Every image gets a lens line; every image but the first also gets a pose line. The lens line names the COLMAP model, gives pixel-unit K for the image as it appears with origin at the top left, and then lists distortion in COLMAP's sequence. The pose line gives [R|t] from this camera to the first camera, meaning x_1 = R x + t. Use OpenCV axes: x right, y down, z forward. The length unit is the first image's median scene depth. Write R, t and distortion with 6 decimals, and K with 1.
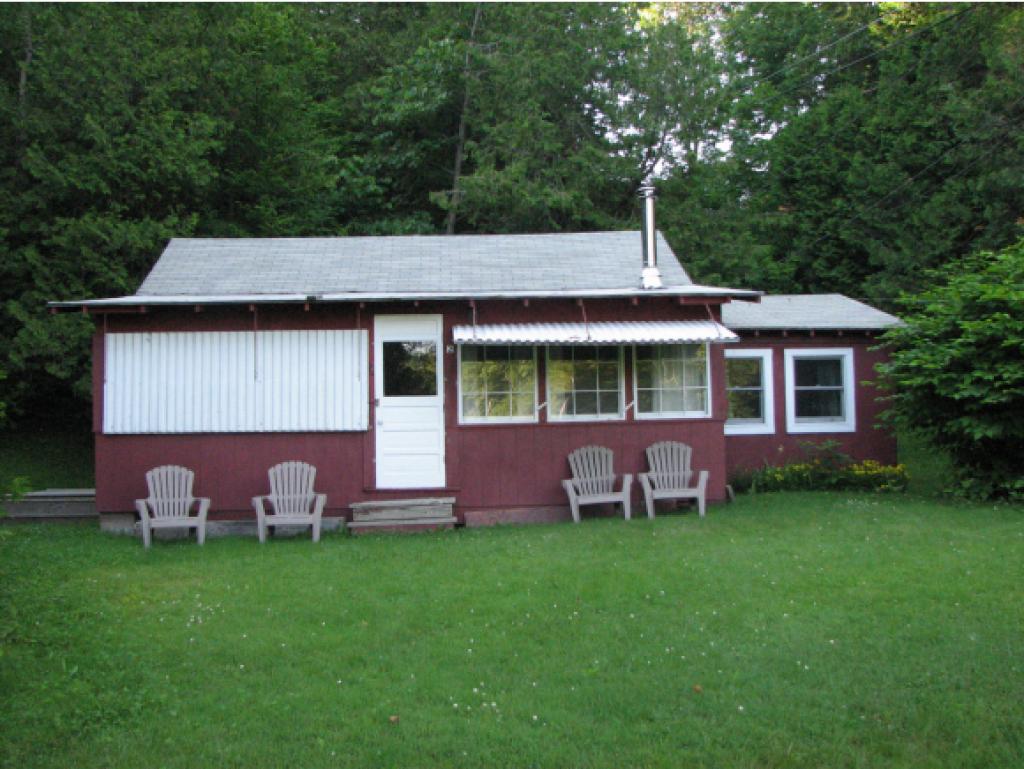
lens RADIAL K [[1118.1, 0, 511.0], [0, 1118.1, 381.8], [0, 0, 1]] dist [-0.114547, 0.000000]
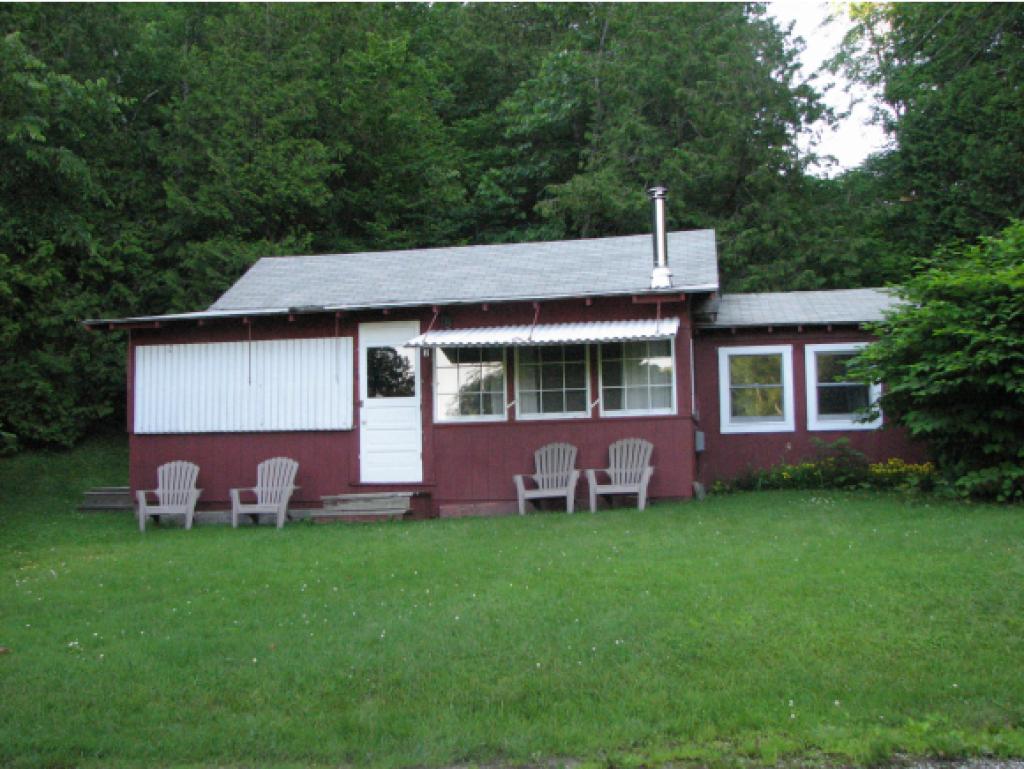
lens RADIAL K [[1118.1, 0, 505.3], [0, 1118.1, 390.7], [0, 0, 1]] dist [-0.114547, 0.000000]
pose [[0.966824, -0.014686, -0.255020, 0.244101], [0.015496, 0.999879, 0.001166, 0.005920], [0.254972, -0.005079, 0.966935, -0.011865]]
